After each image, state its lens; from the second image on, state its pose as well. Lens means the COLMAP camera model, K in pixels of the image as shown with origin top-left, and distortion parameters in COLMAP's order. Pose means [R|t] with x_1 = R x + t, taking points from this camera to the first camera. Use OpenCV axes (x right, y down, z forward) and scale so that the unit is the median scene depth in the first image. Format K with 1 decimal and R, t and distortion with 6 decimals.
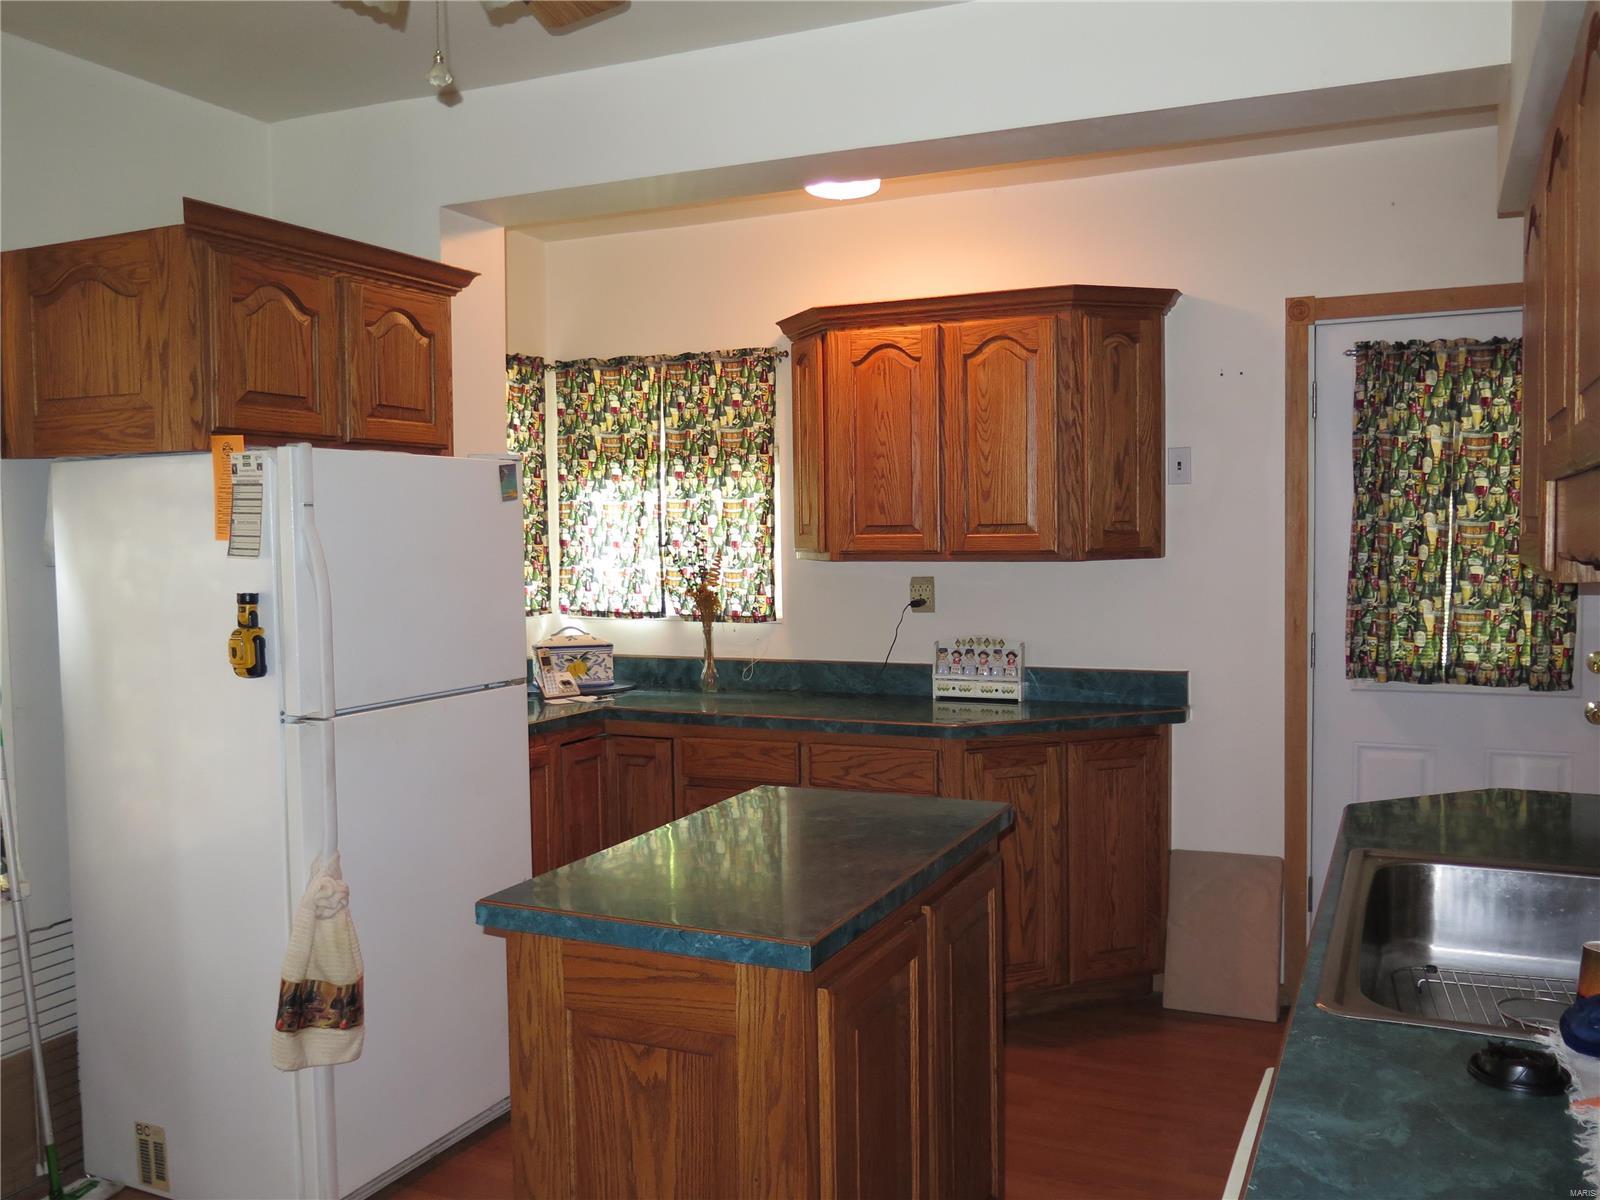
lens RADIAL K [[1345.1, 0, 795.3], [0, 1345.1, 606.3], [0, 0, 1]] dist [-0.022696, 0.006327]
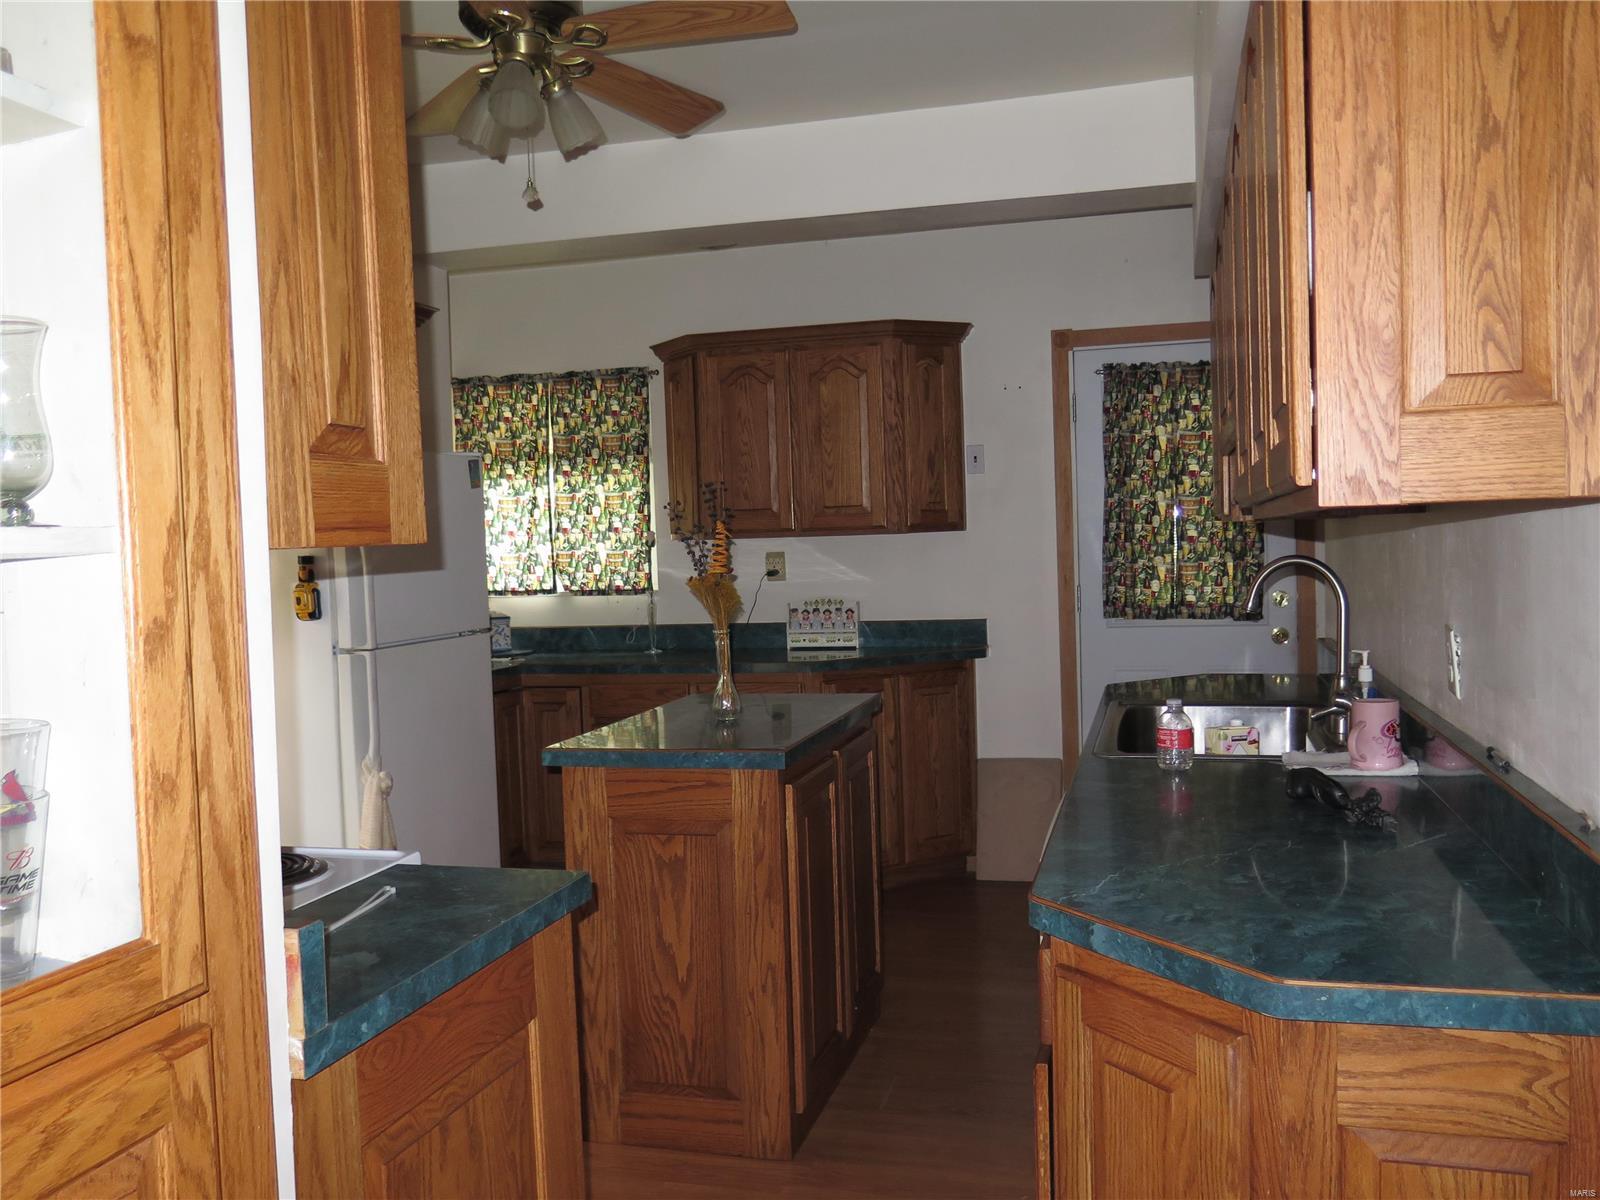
lens RADIAL K [[1345.1, 0, 793.7], [0, 1345.1, 610.3], [0, 0, 1]] dist [-0.022696, 0.006327]
pose [[0.985992, -0.027636, 0.164488, -0.105602], [0.028980, 0.999563, -0.005776, 0.044204], [-0.164257, 0.010462, 0.986362, -0.251430]]
